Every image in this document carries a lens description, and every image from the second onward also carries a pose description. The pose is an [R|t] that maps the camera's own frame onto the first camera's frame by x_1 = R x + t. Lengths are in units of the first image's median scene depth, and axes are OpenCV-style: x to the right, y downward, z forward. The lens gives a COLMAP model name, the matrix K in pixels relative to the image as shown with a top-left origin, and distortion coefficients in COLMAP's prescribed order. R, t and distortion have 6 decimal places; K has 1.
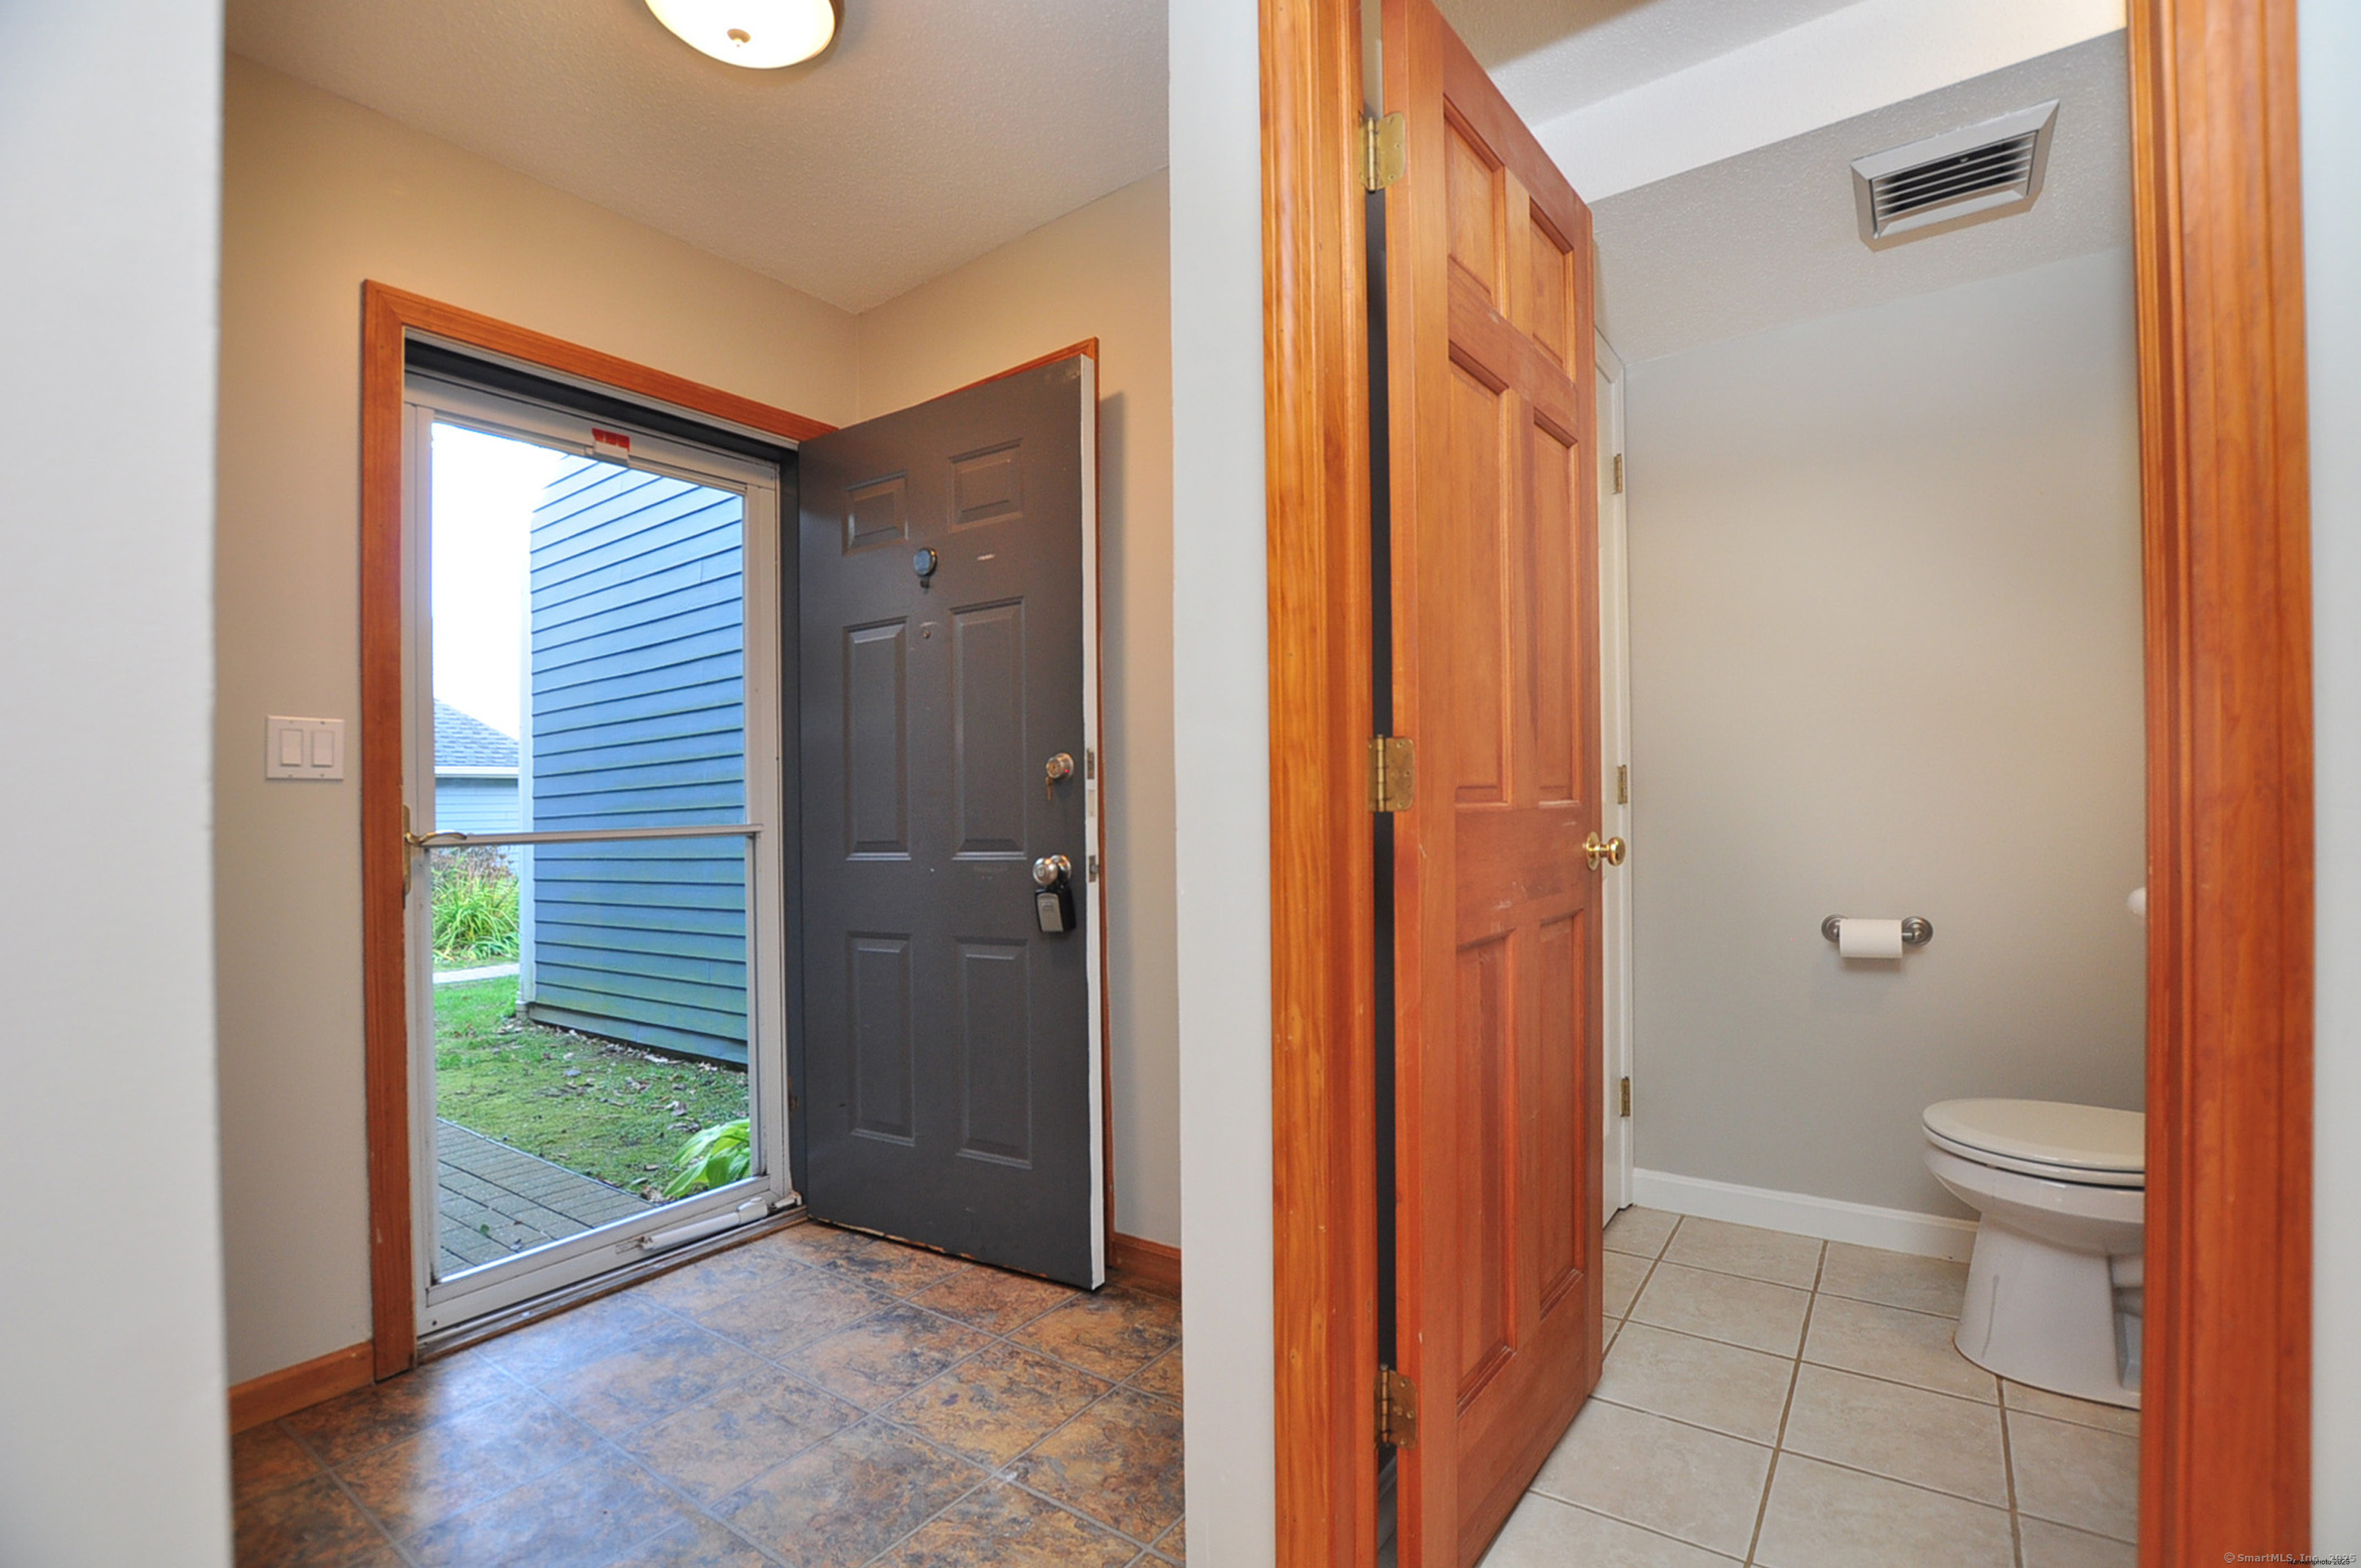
lens RADIAL K [[1041.0, 0, 1186.8], [0, 1041.0, 793.2], [0, 0, 1]] dist [-0.030312, 0.000478]
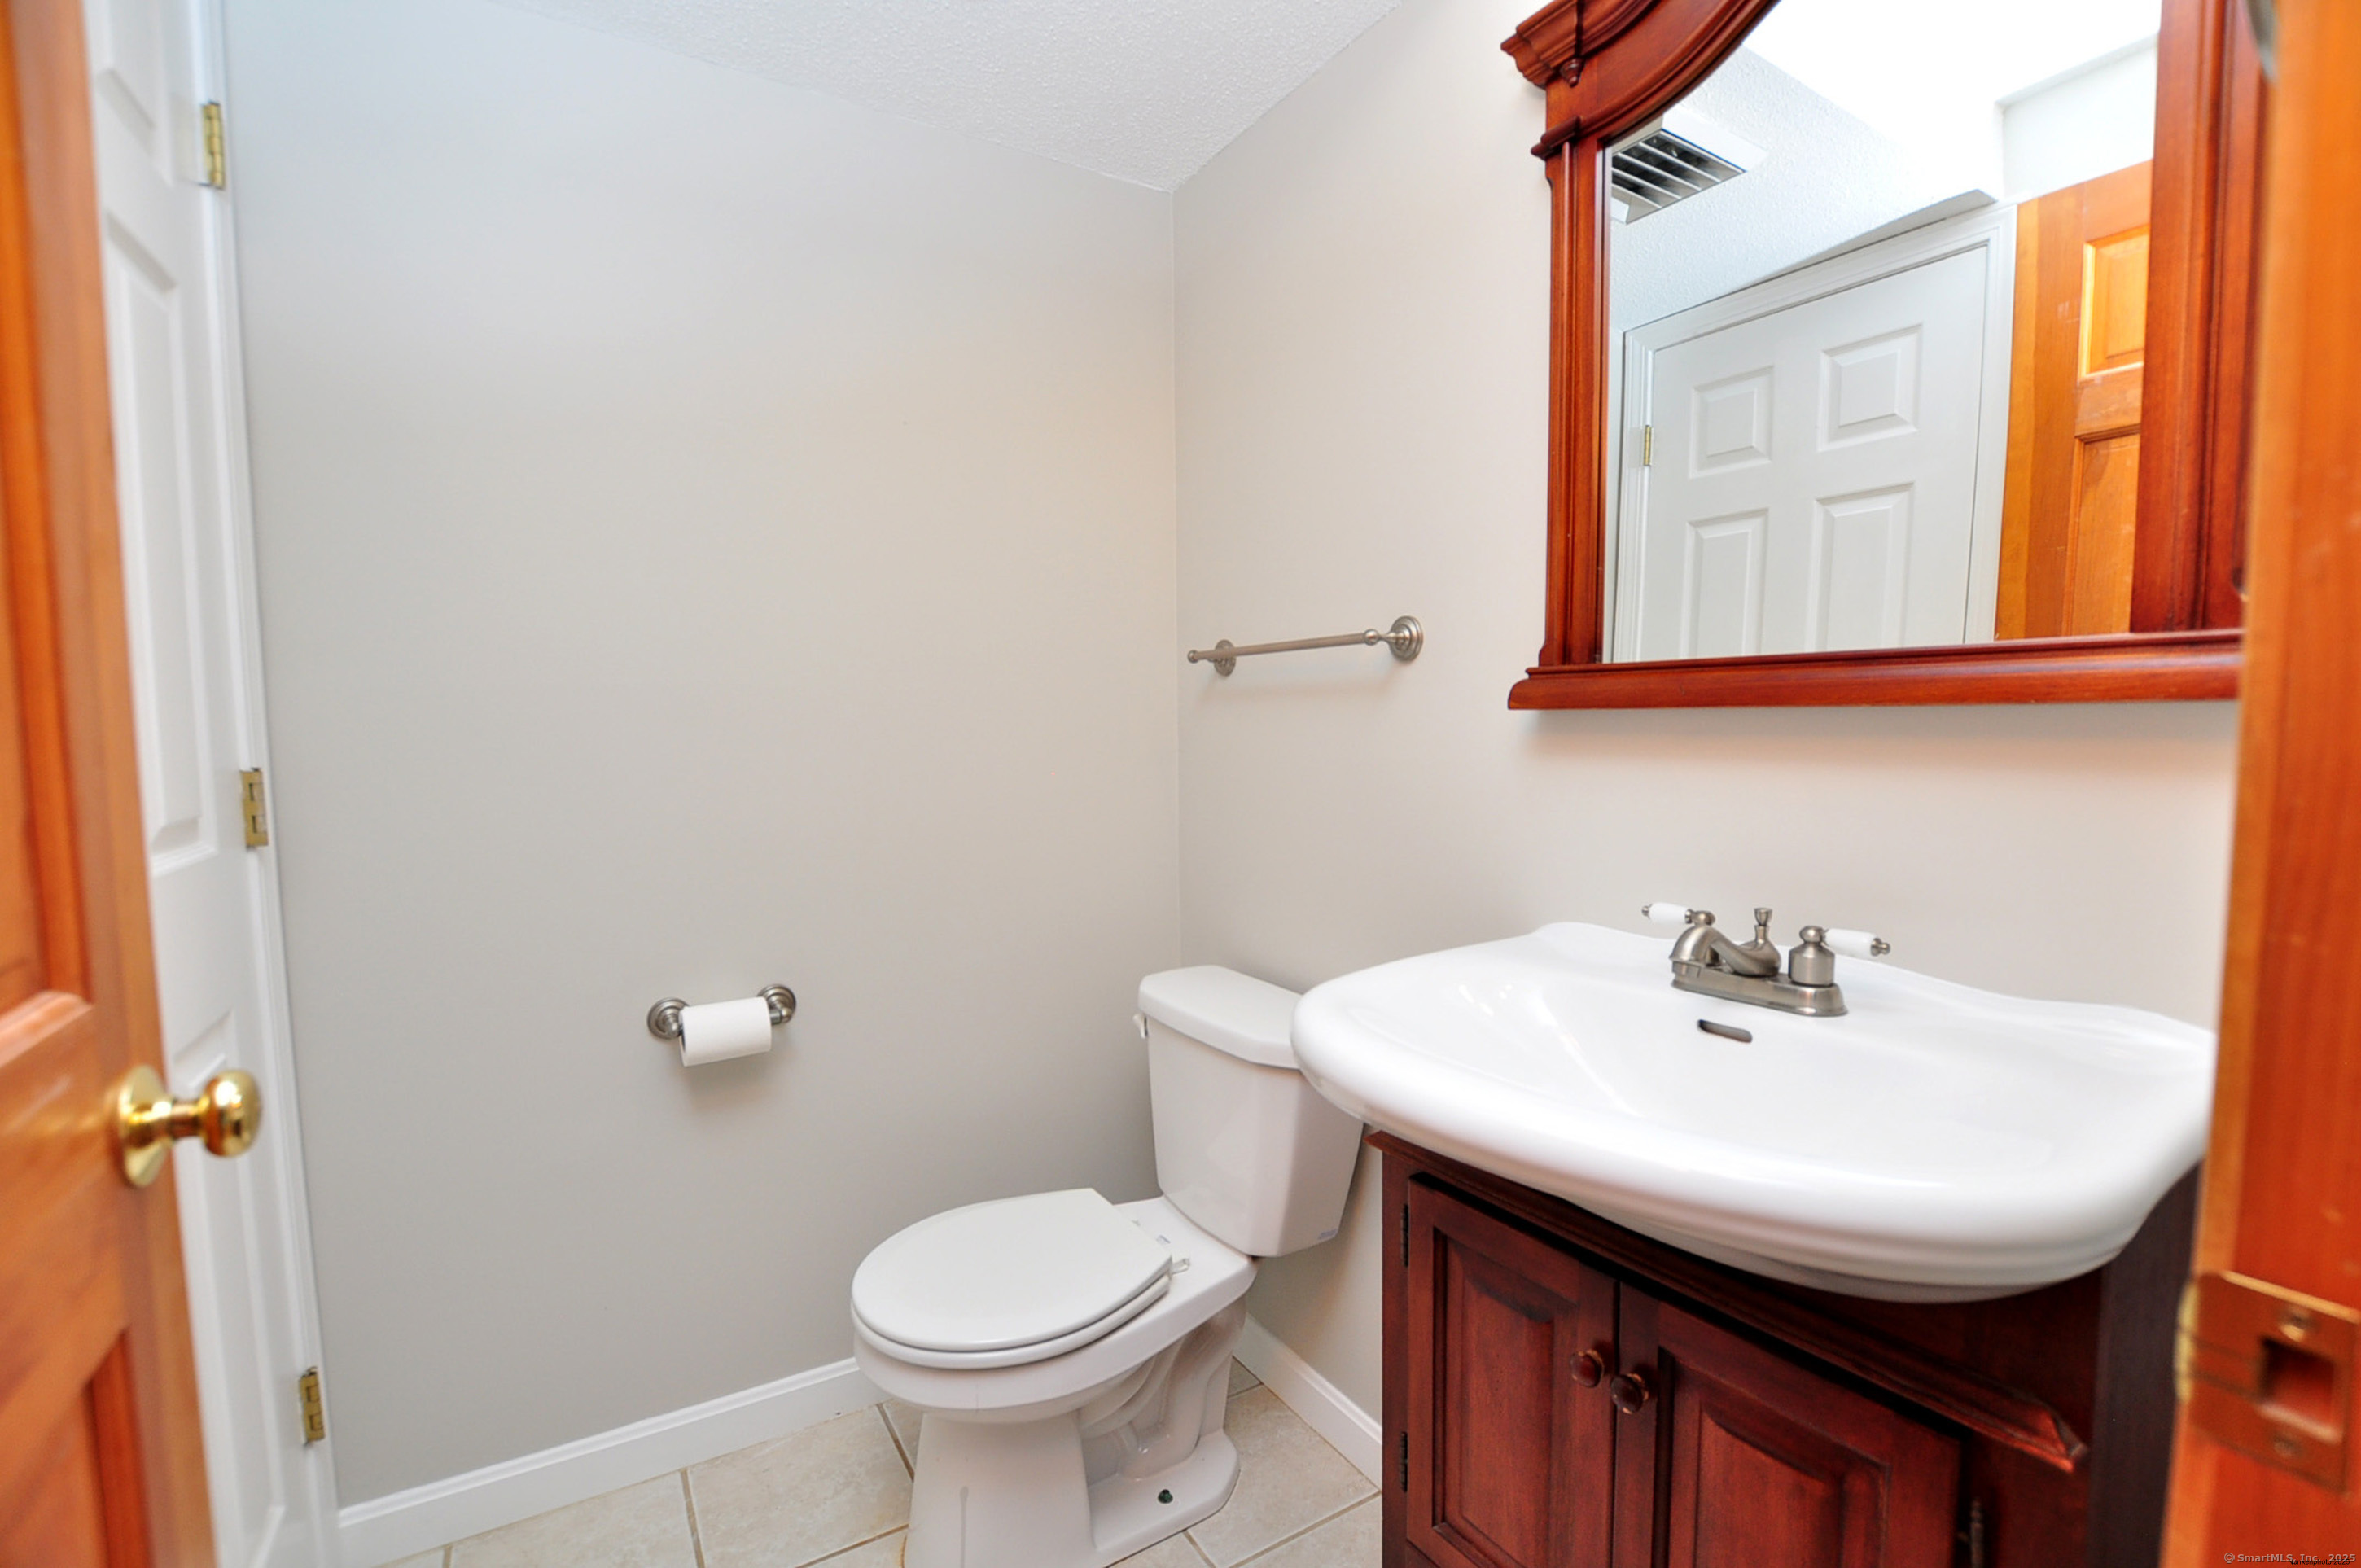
lens RADIAL K [[1041.0, 0, 1186.8], [0, 1041.0, 793.2], [0, 0, 1]] dist [-0.030312, 0.000478]
pose [[0.425301, -0.063540, 0.902819, 0.200934], [0.003700, 0.997646, 0.068470, -0.054836], [-0.905045, -0.025780, 0.424535, 0.453043]]
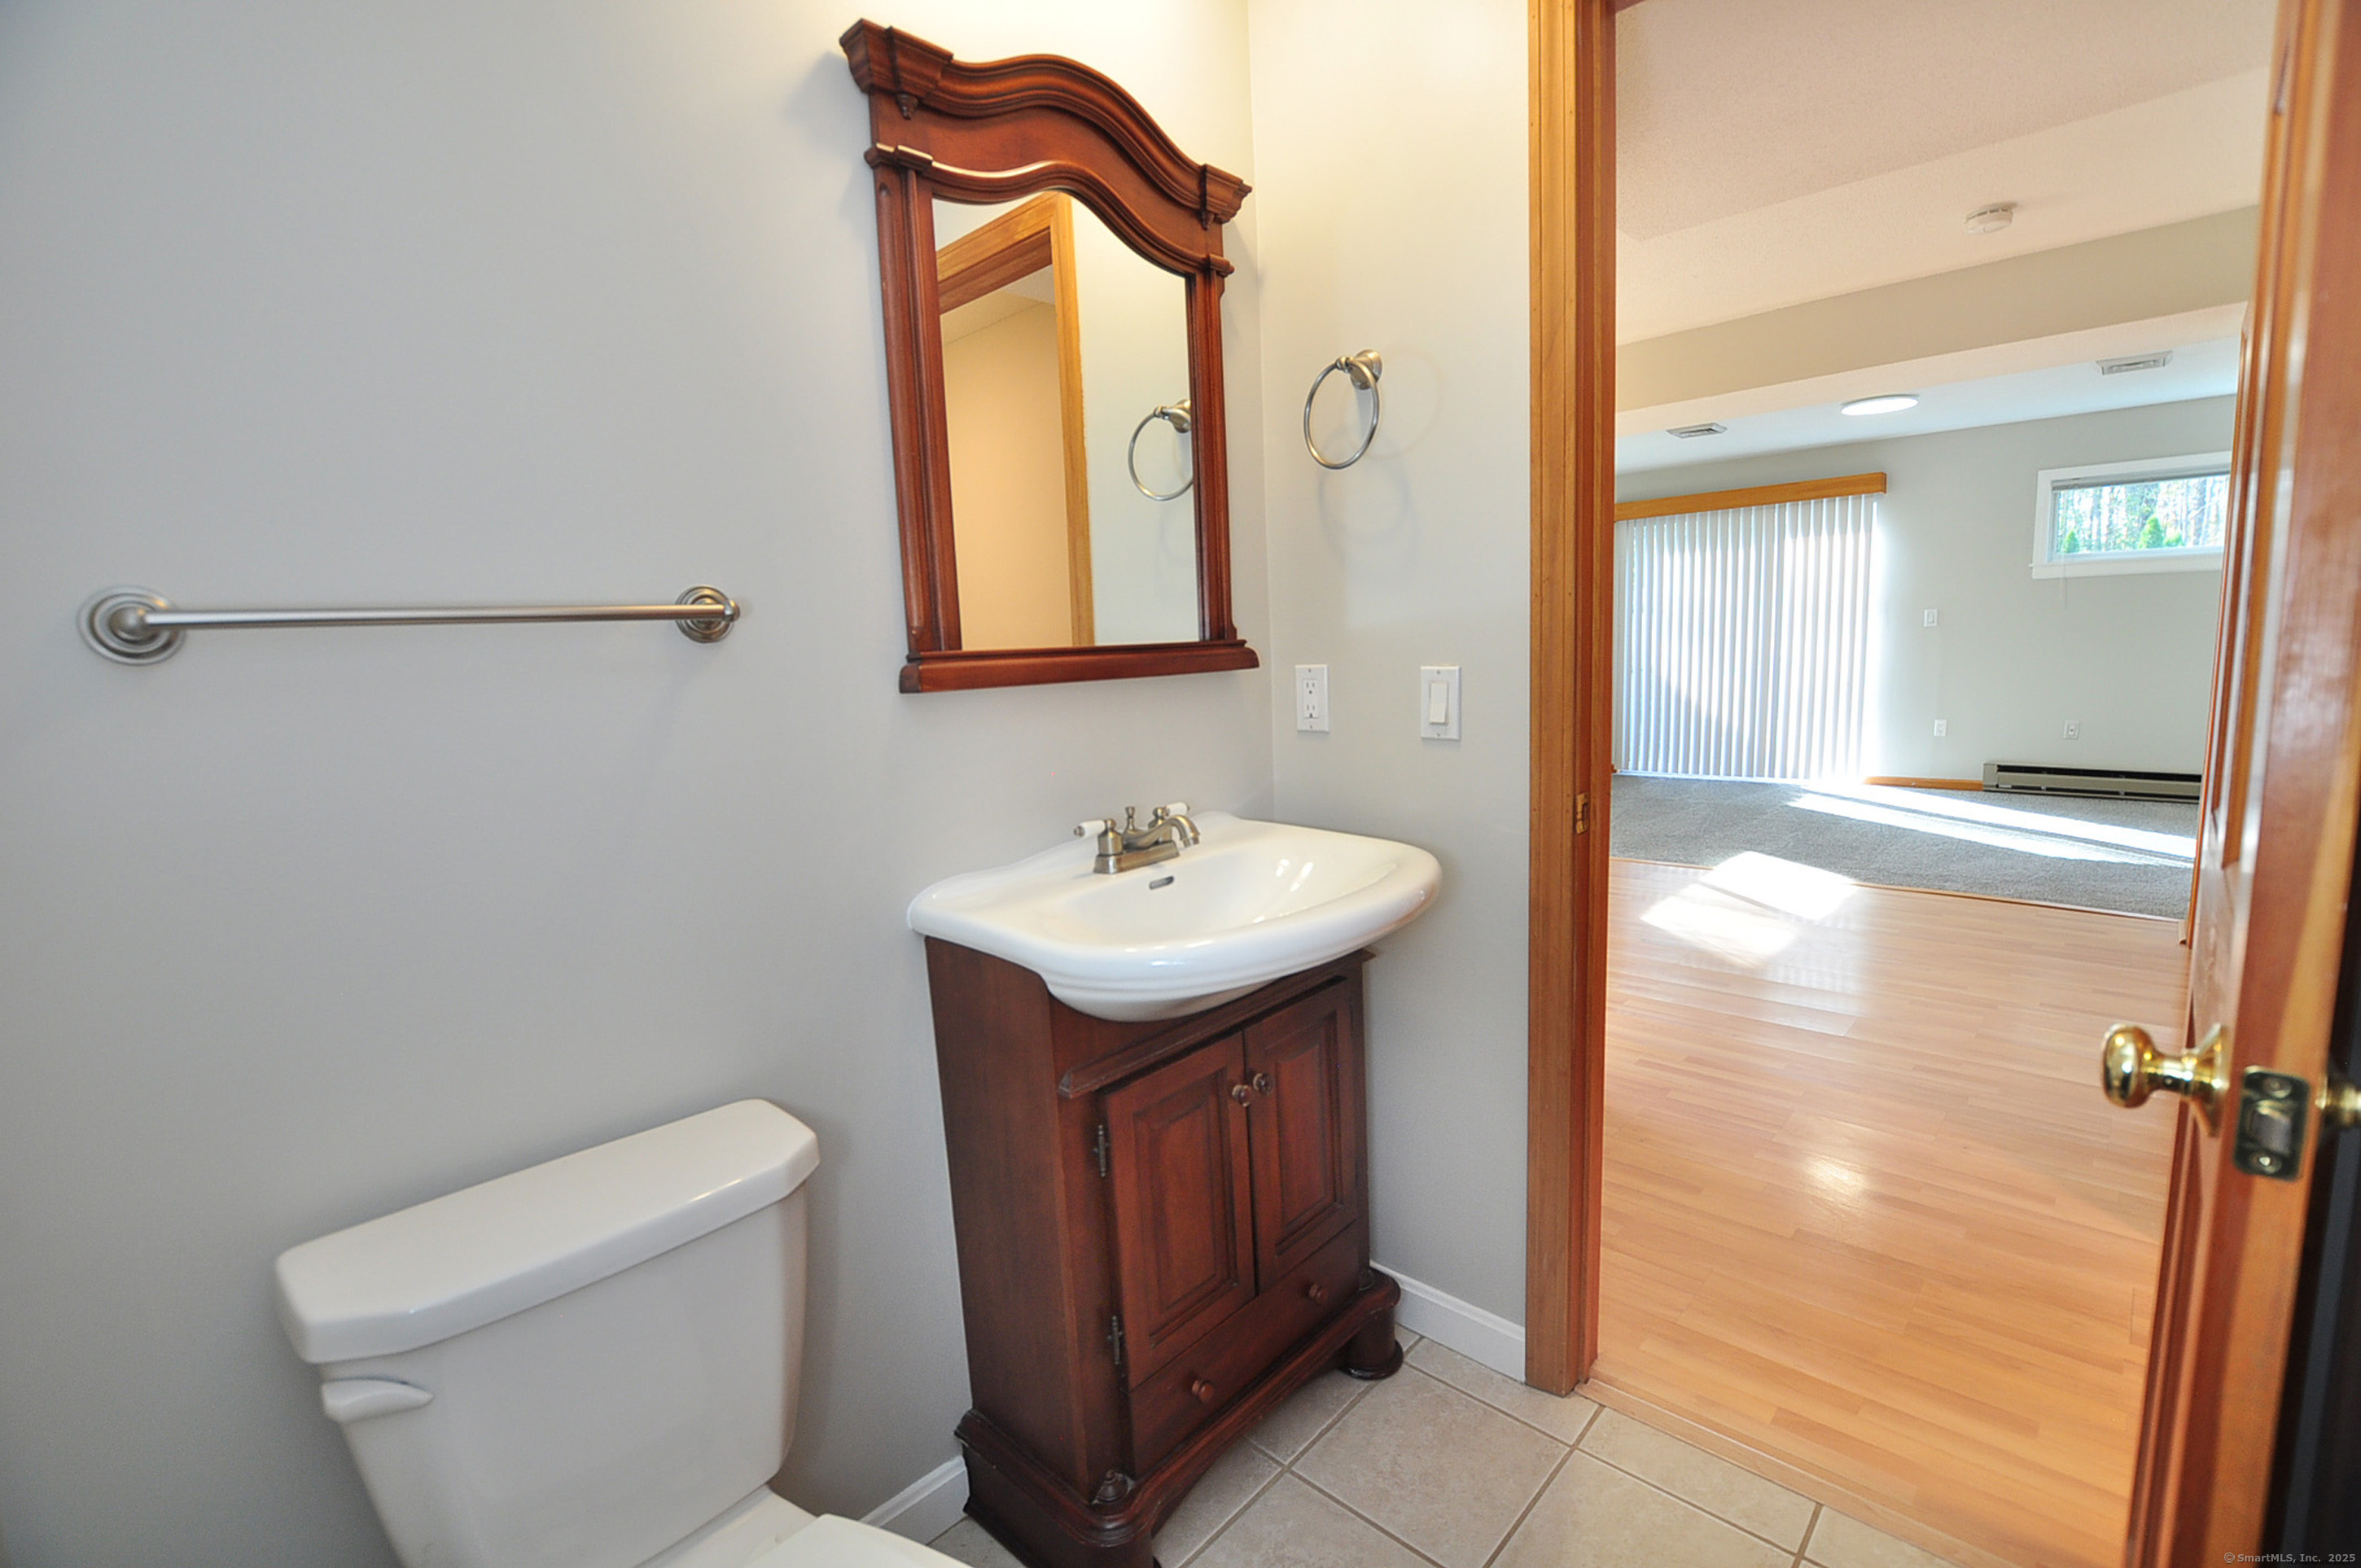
lens RADIAL K [[1041.0, 0, 1186.8], [0, 1041.0, 793.2], [0, 0, 1]] dist [-0.030312, 0.000478]
pose [[-0.980054, 0.026668, 0.196935, 0.512796], [0.052472, 0.990514, 0.127001, -0.071564], [-0.191680, 0.134801, -0.972156, 1.077694]]
